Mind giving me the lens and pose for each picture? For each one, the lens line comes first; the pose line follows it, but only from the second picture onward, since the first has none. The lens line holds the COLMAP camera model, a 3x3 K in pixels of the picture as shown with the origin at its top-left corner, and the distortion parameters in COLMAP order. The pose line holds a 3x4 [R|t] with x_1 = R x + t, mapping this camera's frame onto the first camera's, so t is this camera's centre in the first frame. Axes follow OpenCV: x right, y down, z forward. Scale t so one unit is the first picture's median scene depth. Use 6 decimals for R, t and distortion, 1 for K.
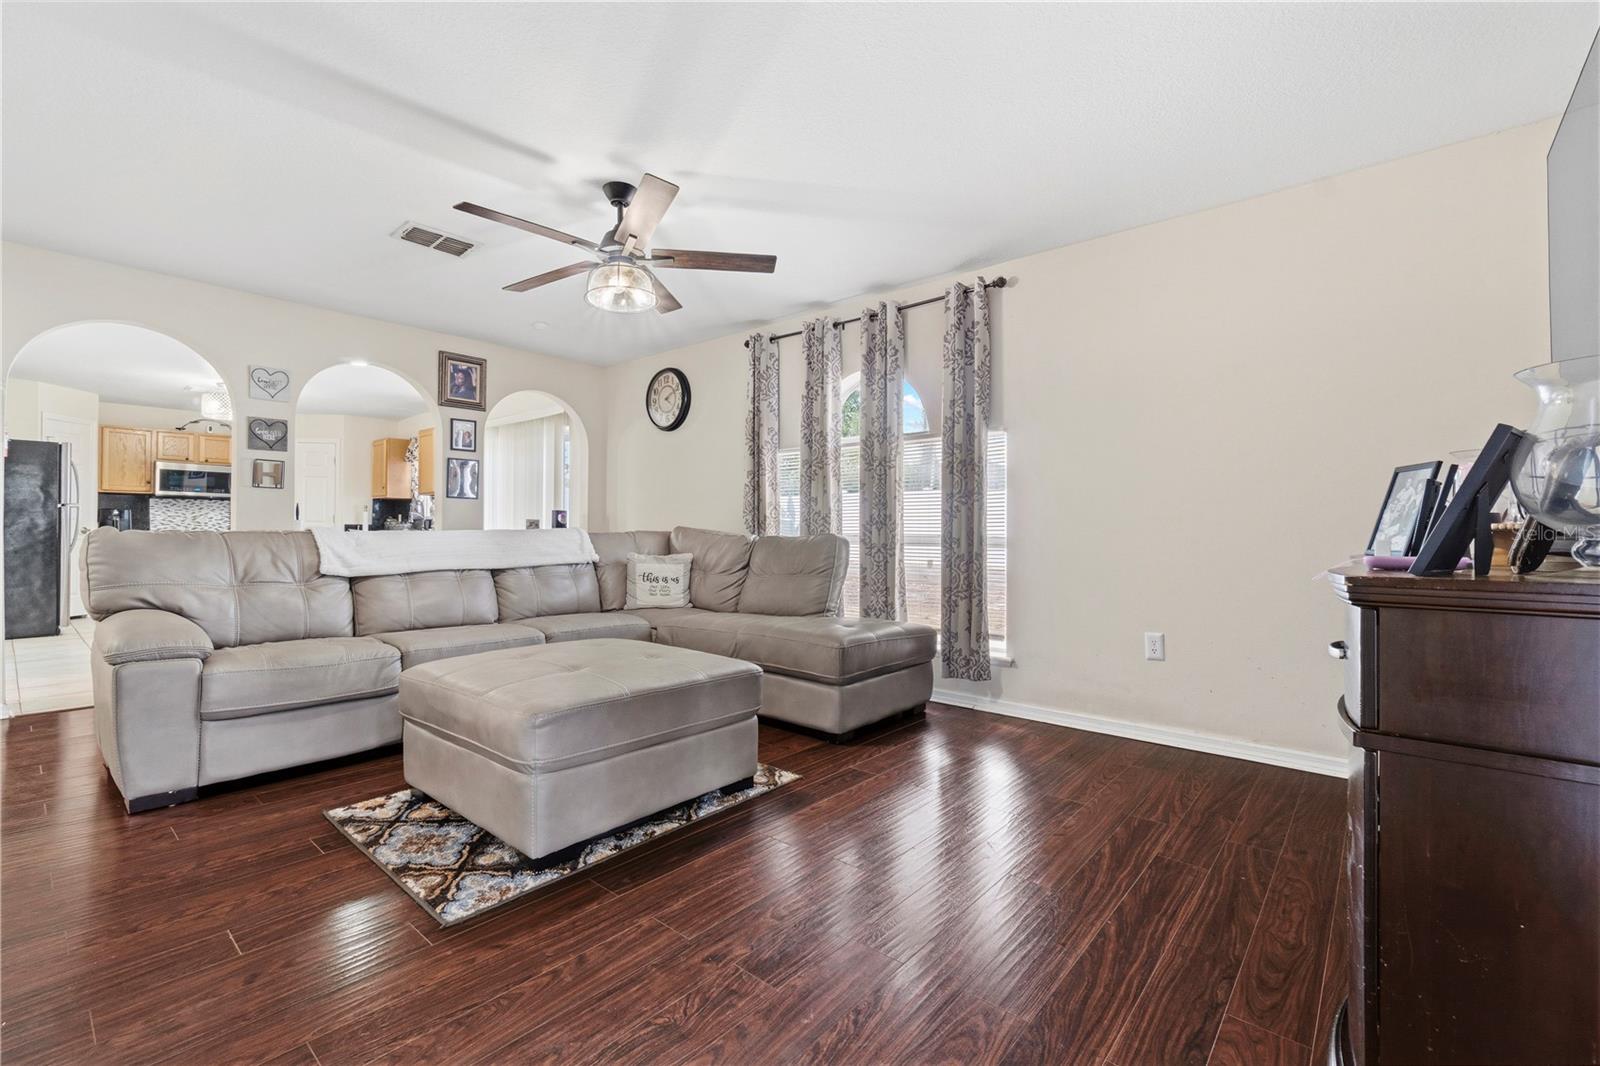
lens RADIAL K [[692.2, 0, 790.6], [0, 692.2, 530.6], [0, 0, 1]] dist [-0.001358, -0.000129]
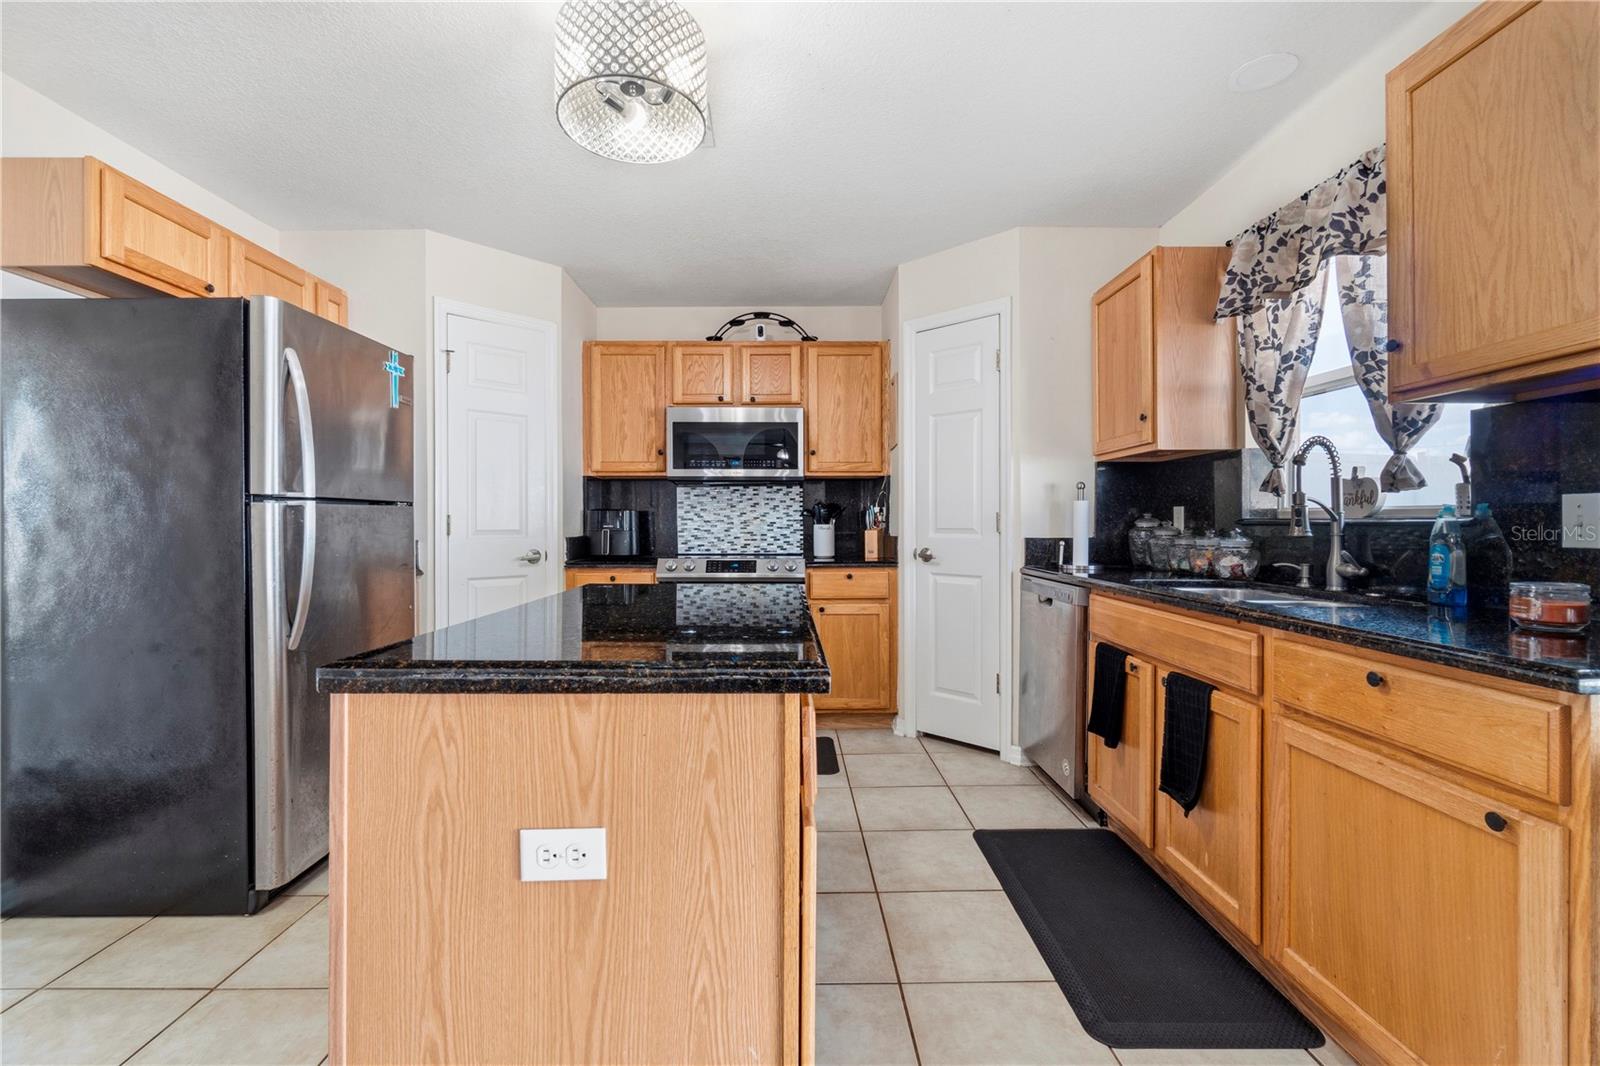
lens RADIAL K [[687.6, 0, 794.7], [0, 687.6, 522.6], [0, 0, 1]] dist [-0.002022, -0.000036]
pose [[0.664997, -0.013739, -0.746720, -0.500004], [0.010786, 0.999903, -0.008792, -0.015421], [0.746768, -0.002208, 0.665081, 0.738390]]
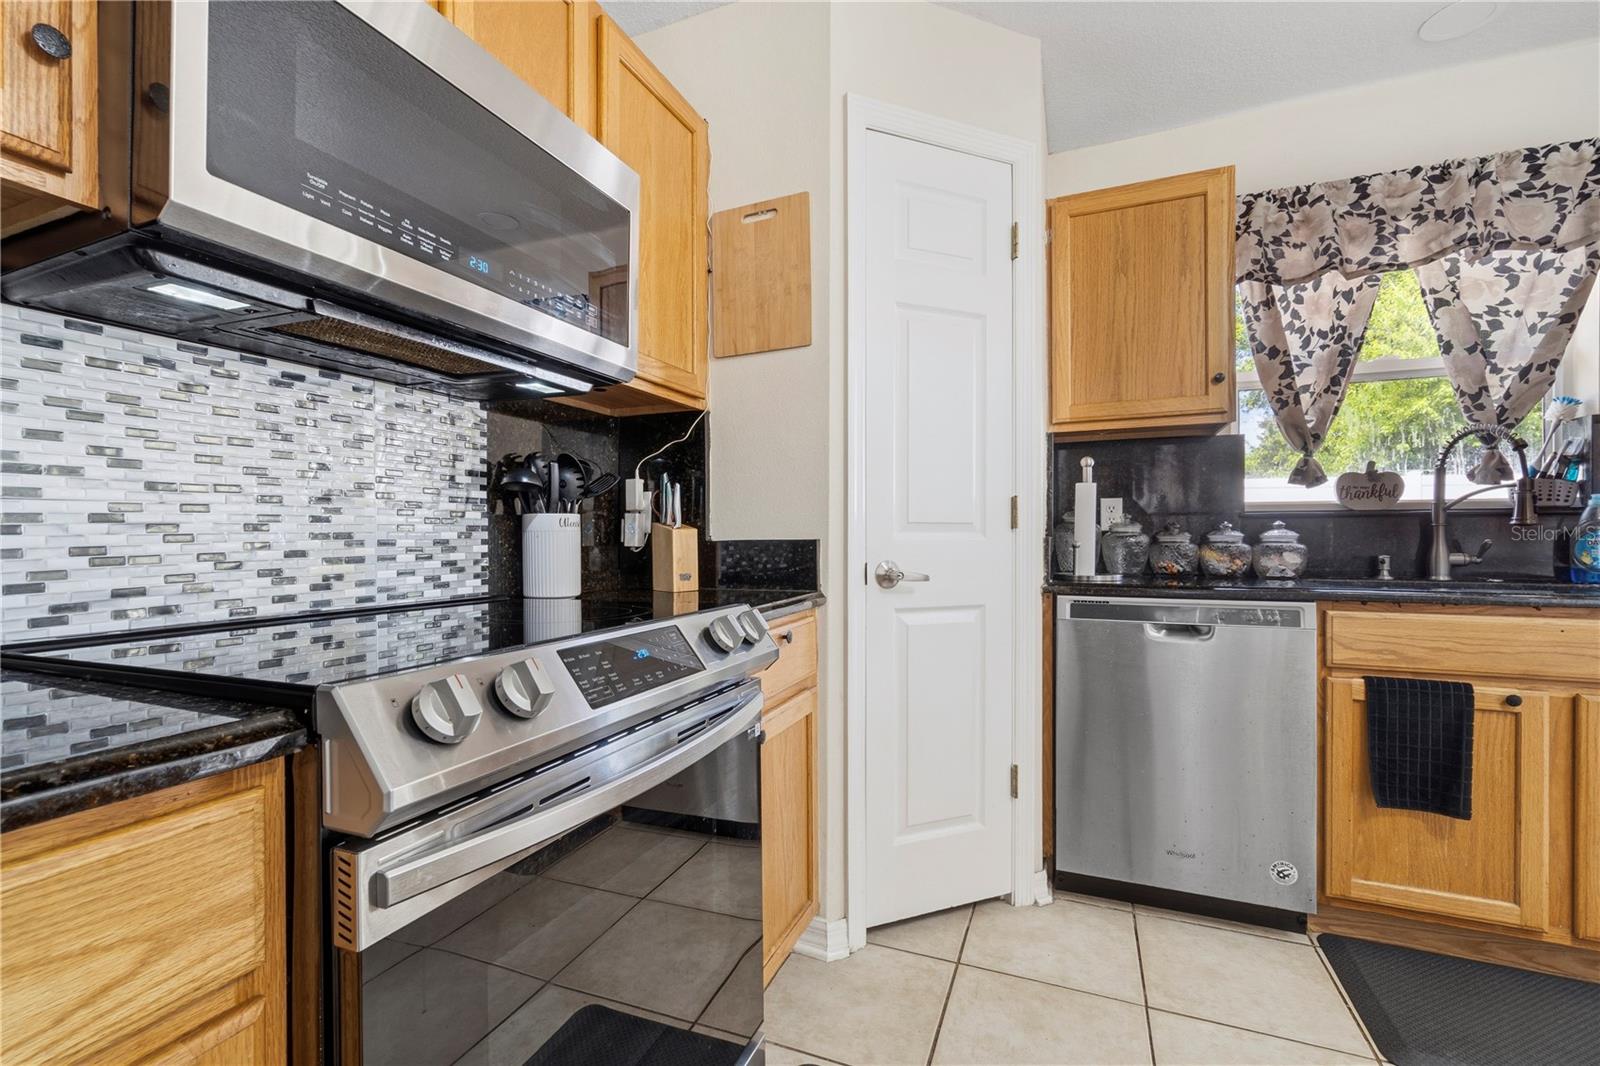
lens RADIAL K [[696.0, 0, 790.7], [0, 696.0, 534.9], [0, 0, 1]] dist [-0.002446, -0.000075]
pose [[0.950215, -0.015891, 0.311191, -0.858246], [0.015919, 0.999870, 0.002449, -0.011754], [-0.311189, 0.002627, 0.950344, 0.882224]]
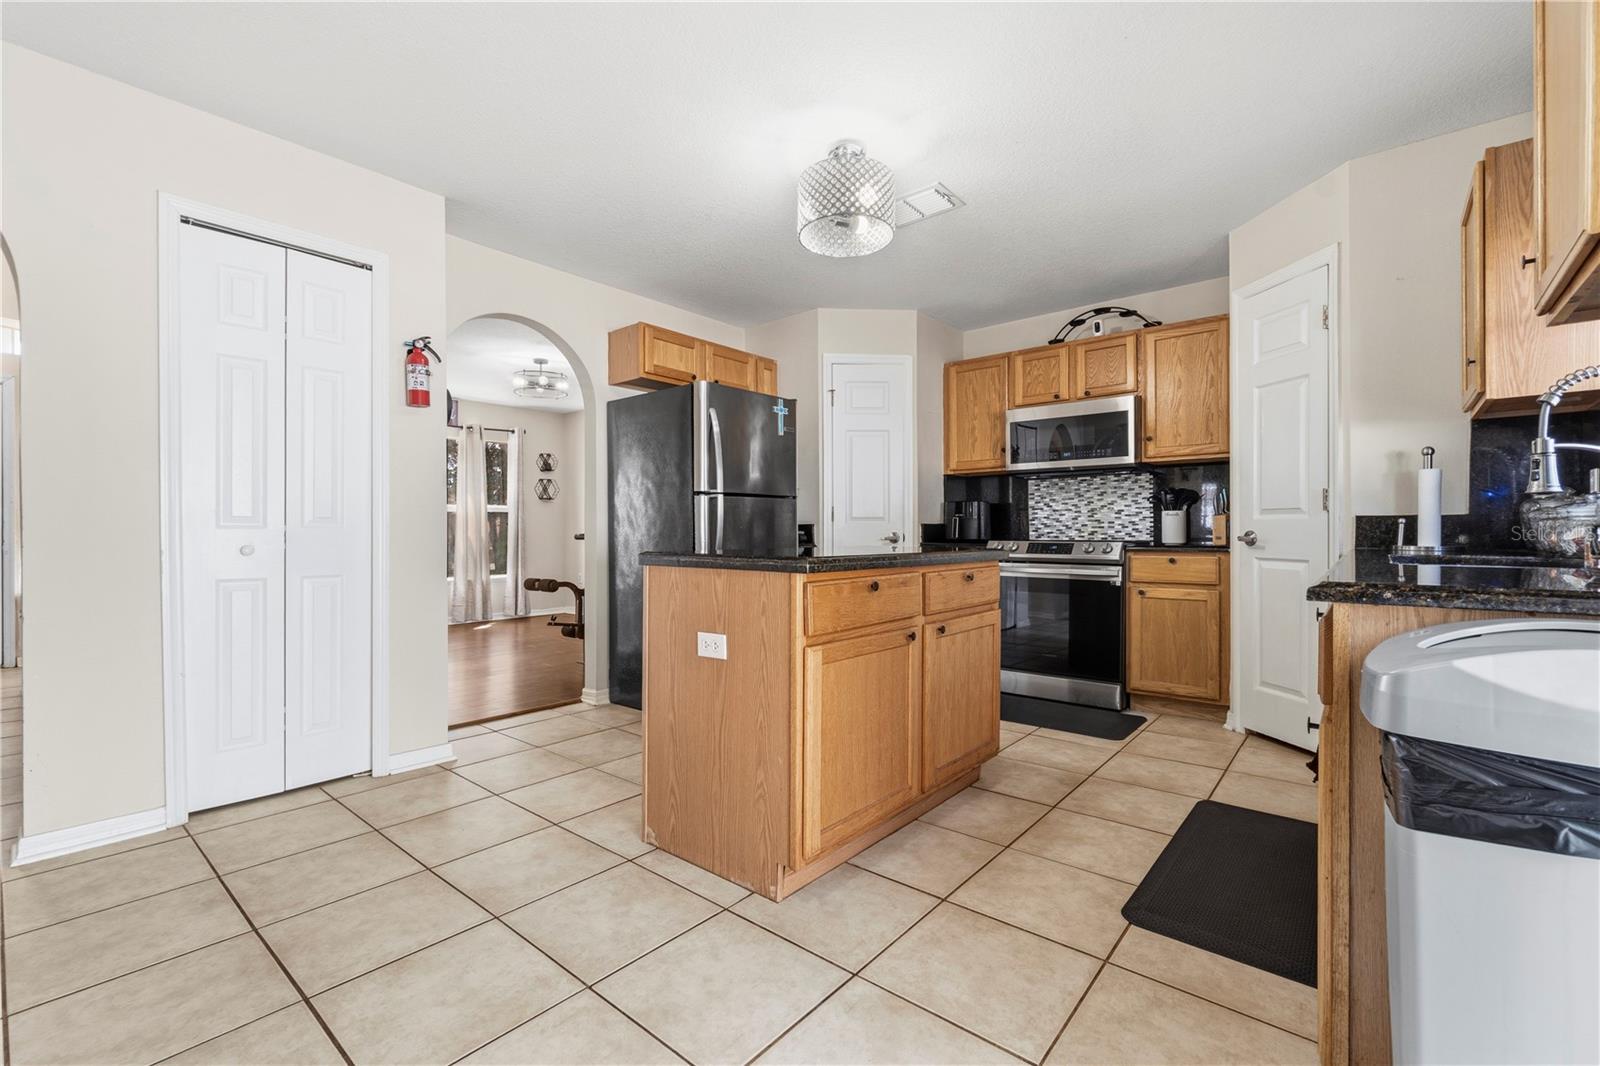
lens RADIAL K [[696.0, 0, 790.7], [0, 696.0, 534.9], [0, 0, 1]] dist [-0.002446, -0.000075]
pose [[0.008494, -0.008348, -0.999929, -0.367256], [0.004901, 0.999953, -0.008307, 0.001664], [0.999952, -0.004830, 0.008535, 0.811096]]
